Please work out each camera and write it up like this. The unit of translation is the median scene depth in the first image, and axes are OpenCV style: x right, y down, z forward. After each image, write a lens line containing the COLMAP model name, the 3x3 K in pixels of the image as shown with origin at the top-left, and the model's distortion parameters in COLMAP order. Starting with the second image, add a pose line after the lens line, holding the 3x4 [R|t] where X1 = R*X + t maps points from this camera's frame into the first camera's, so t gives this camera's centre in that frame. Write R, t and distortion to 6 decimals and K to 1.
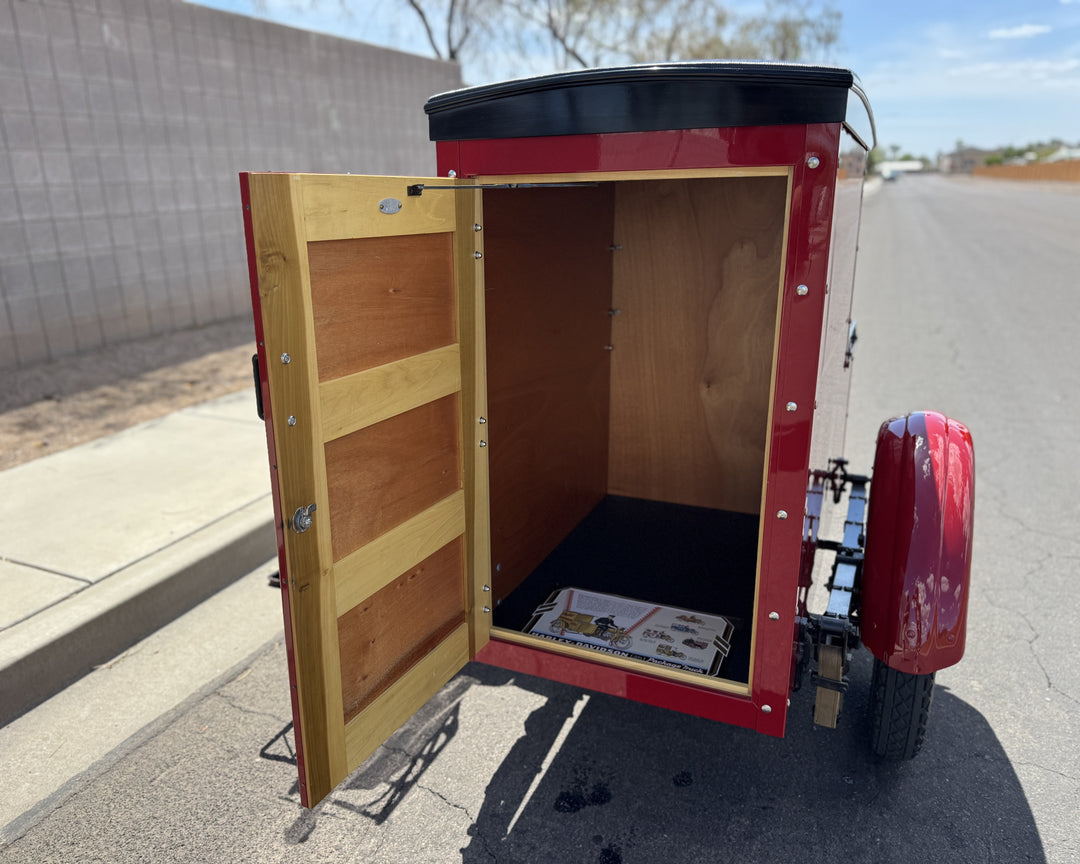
lens RADIAL K [[817.5, 0, 525.3], [0, 817.5, 460.2], [0, 0, 1]] dist [0.022401, -0.044133]
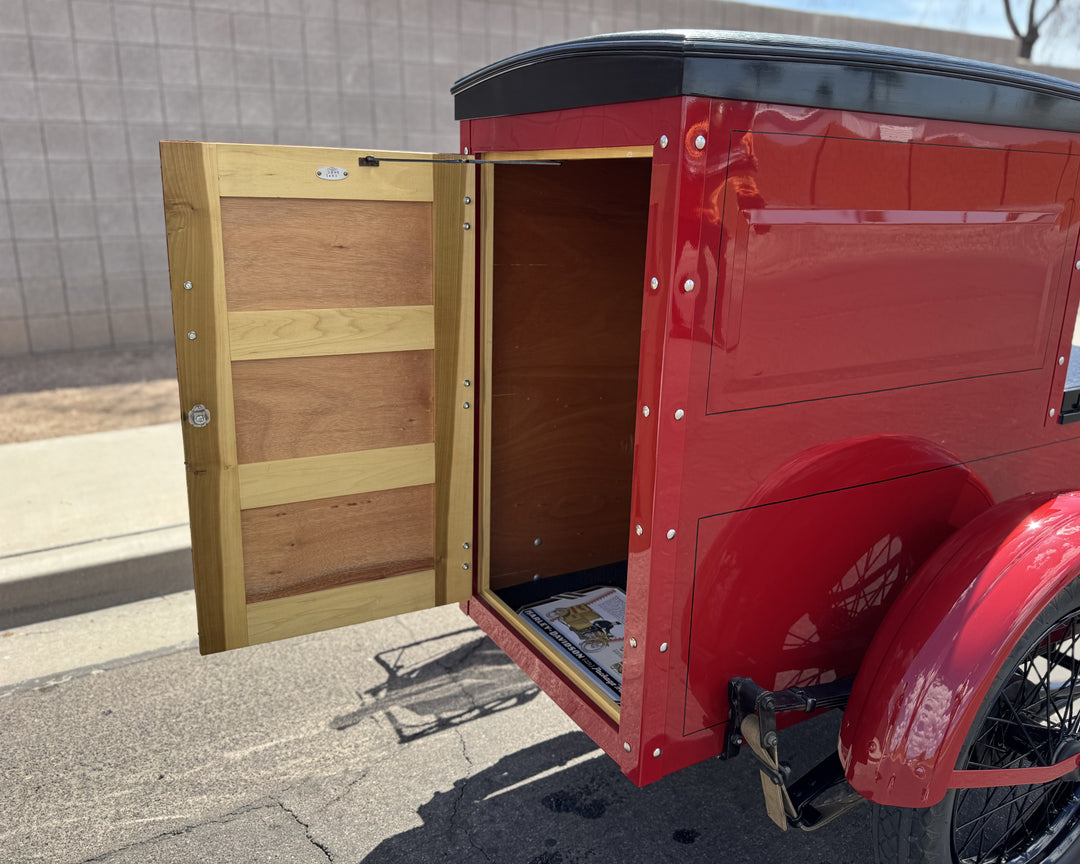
lens RADIAL K [[860.5, 0, 541.2], [0, 860.5, 436.7], [0, 0, 1]] dist [0.022093, -0.036450]
pose [[0.820082, 0.196796, -0.537342, 0.504572], [-0.213099, 0.976493, 0.032403, -0.030060], [0.531087, 0.087934, 0.842742, 0.097902]]
